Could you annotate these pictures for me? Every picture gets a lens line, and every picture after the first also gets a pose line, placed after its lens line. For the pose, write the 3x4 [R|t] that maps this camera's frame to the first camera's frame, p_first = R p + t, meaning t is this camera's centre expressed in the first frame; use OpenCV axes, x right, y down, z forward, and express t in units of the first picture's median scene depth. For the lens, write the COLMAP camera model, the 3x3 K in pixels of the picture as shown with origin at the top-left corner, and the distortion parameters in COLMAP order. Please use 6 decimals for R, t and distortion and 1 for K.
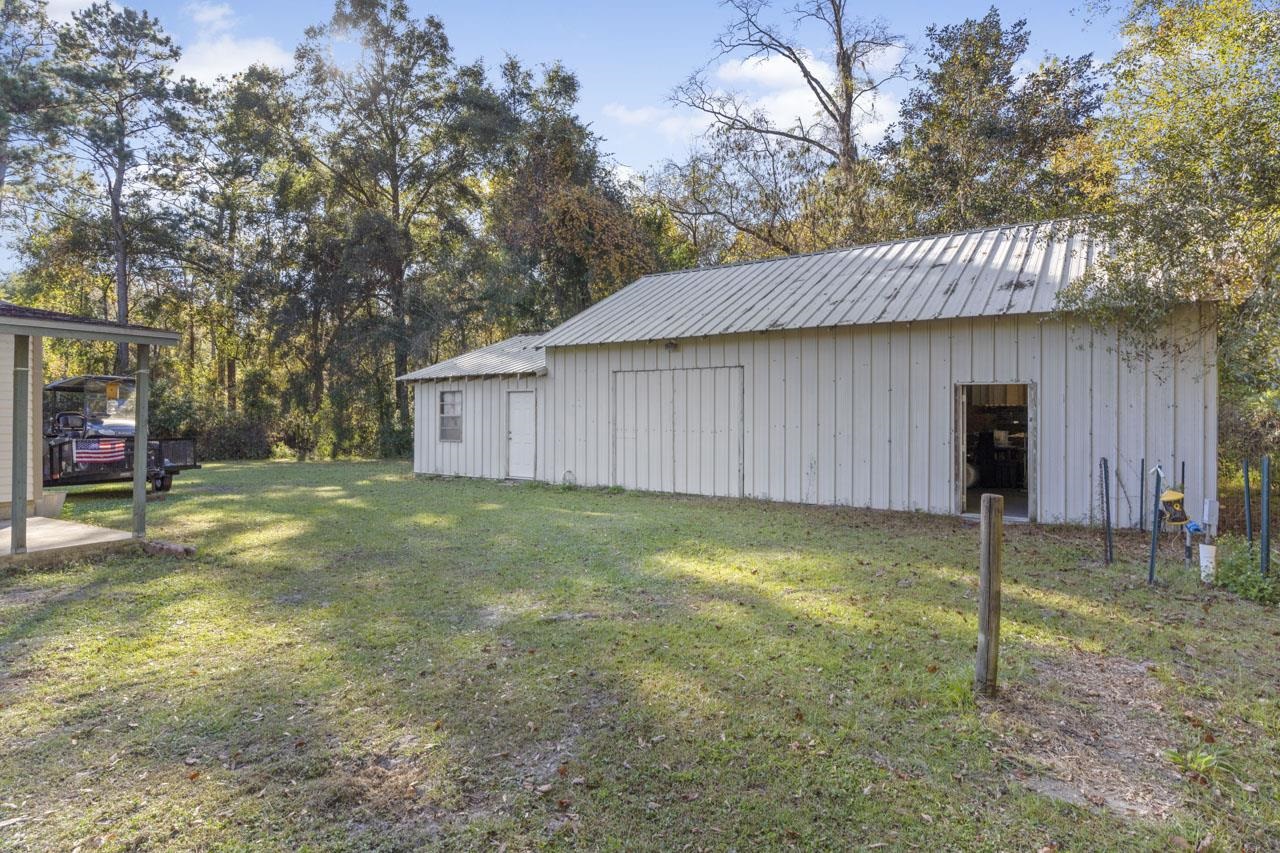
lens RADIAL K [[681.9, 0, 632.1], [0, 681.9, 415.6], [0, 0, 1]] dist [-0.003252, 0.003579]
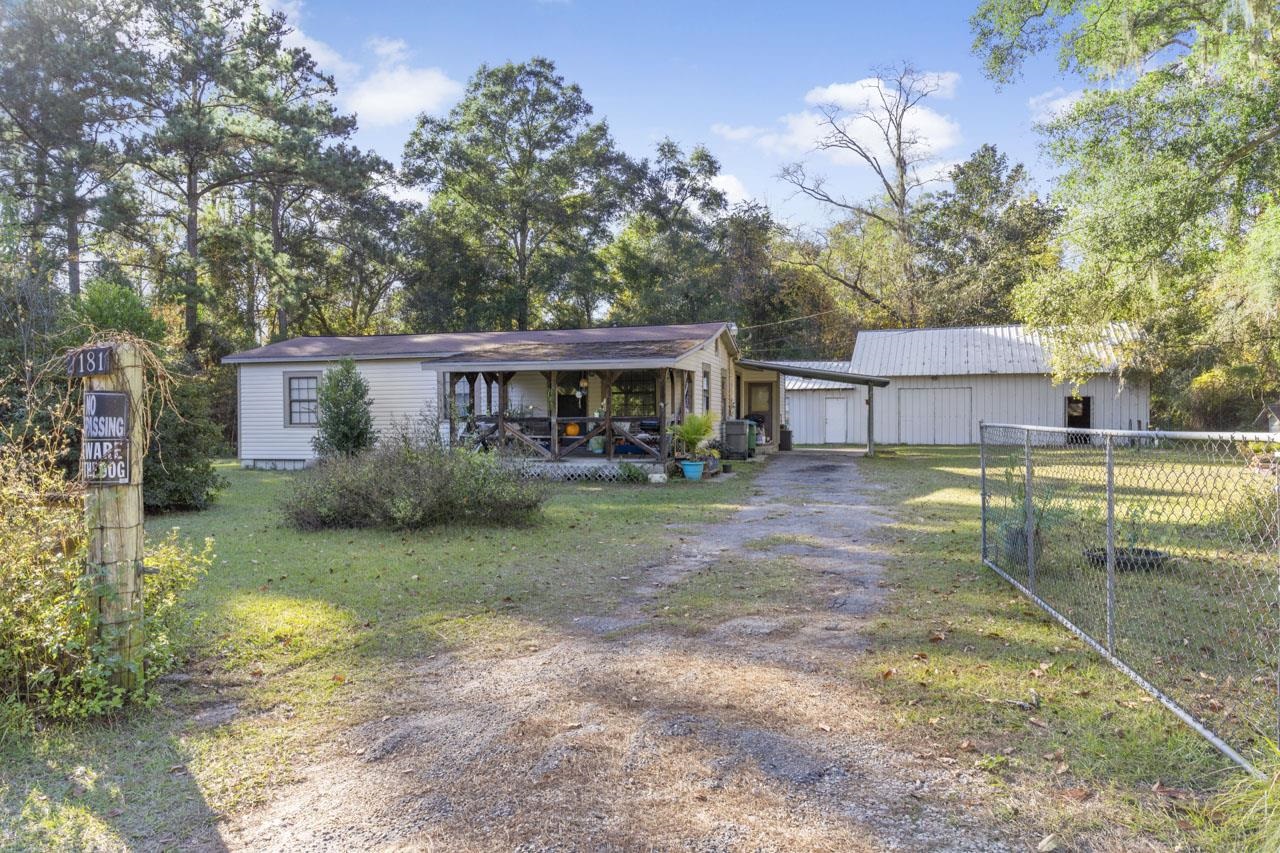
lens RADIAL K [[885.0, 0, 622.6], [0, 885.0, 429.5], [0, 0, 1]] dist [-0.005551, 0.001331]
pose [[0.970605, -0.006536, 0.240591, -0.573393], [0.001687, 0.999791, 0.020356, 0.001083], [-0.240674, -0.019352, 0.970413, -0.548235]]
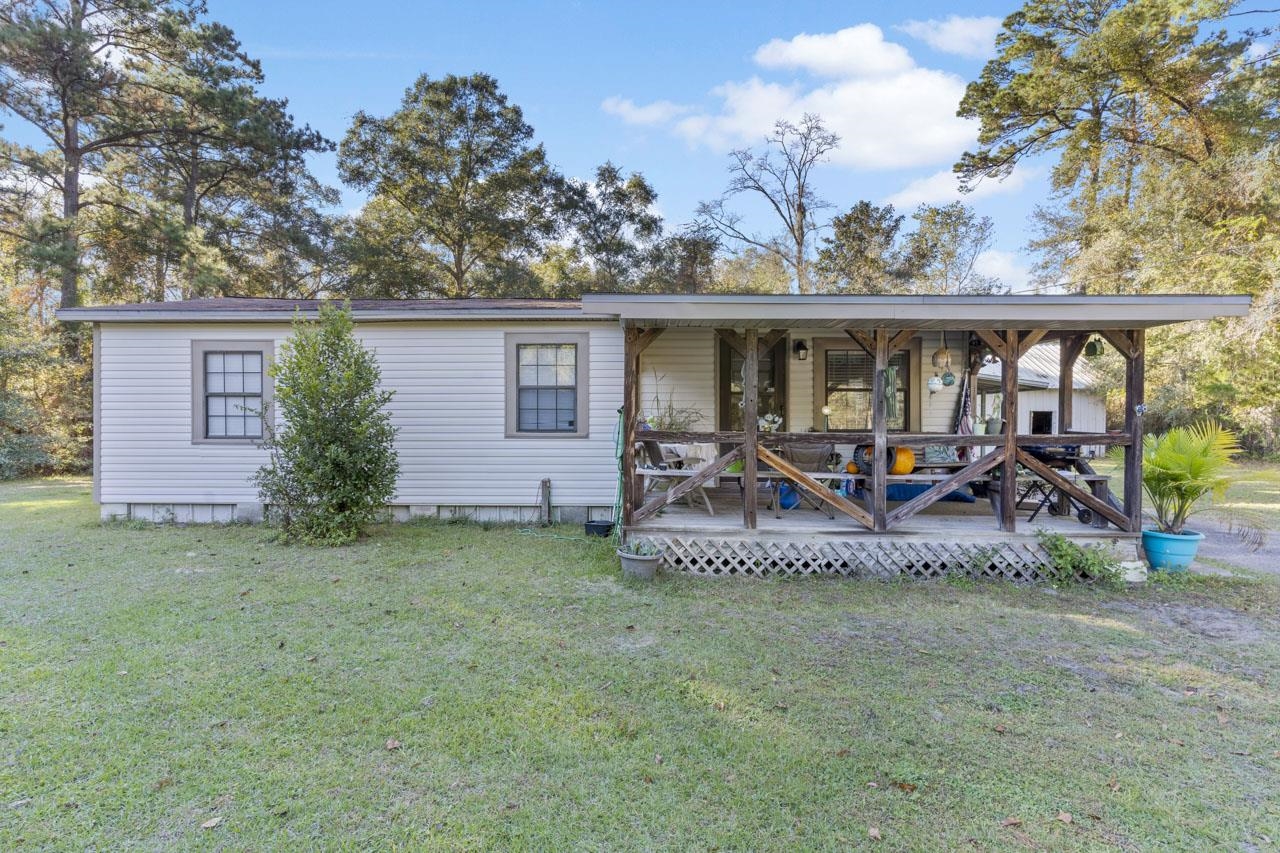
lens RADIAL K [[628.2, 0, 631.9], [0, 628.2, 430.0], [0, 0, 1]] dist [0.002831, -0.001819]
pose [[0.886638, 0.000837, 0.462464, -0.620605], [-0.008688, 0.999852, 0.014846, 0.001532], [-0.462383, -0.017180, 0.886514, -0.148257]]
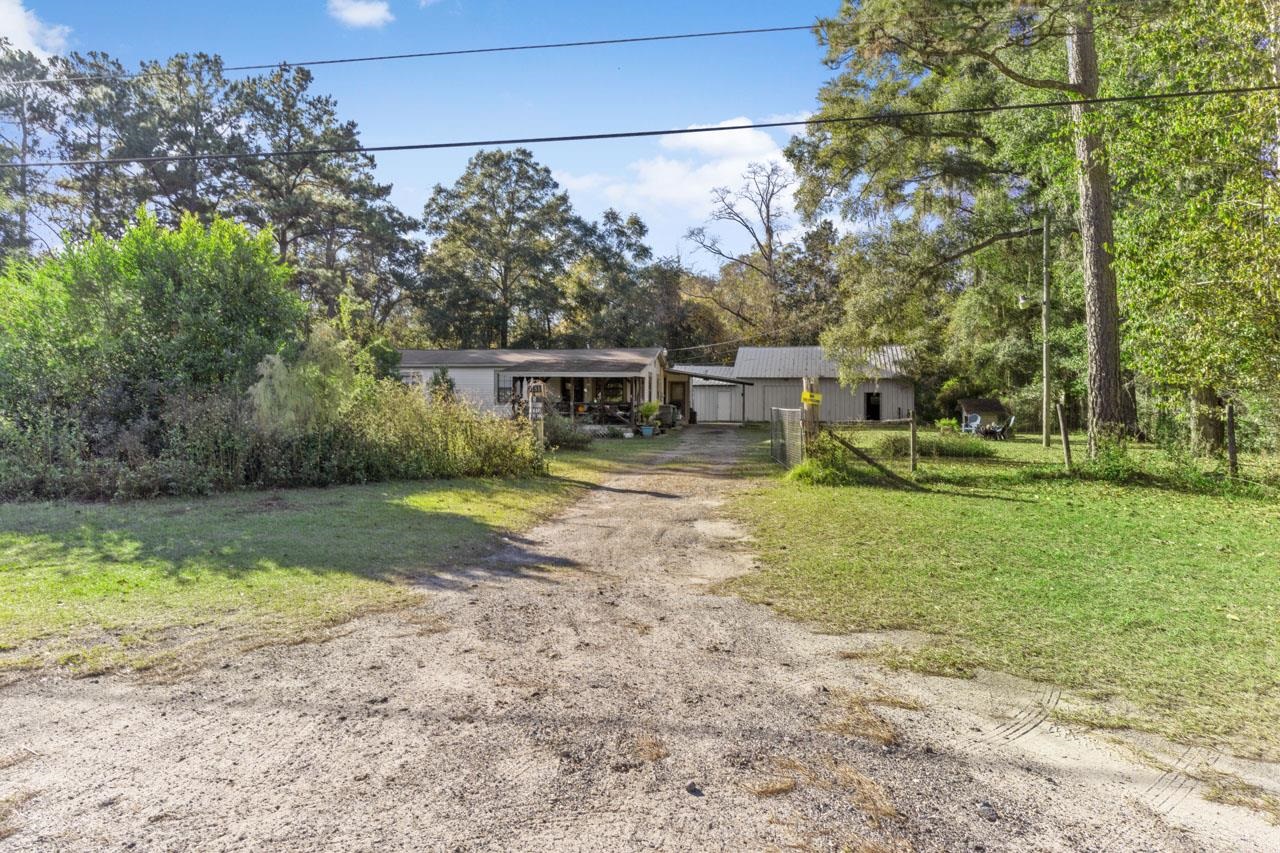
lens RADIAL K [[739.9, 0, 623.4], [0, 739.9, 393.9], [0, 0, 1]] dist [-0.015270, 0.000217]
pose [[0.942306, 0.011789, 0.334545, -0.703321], [-0.010958, 0.999930, -0.004372, -0.001778], [-0.334573, 0.000454, 0.942370, -0.808338]]
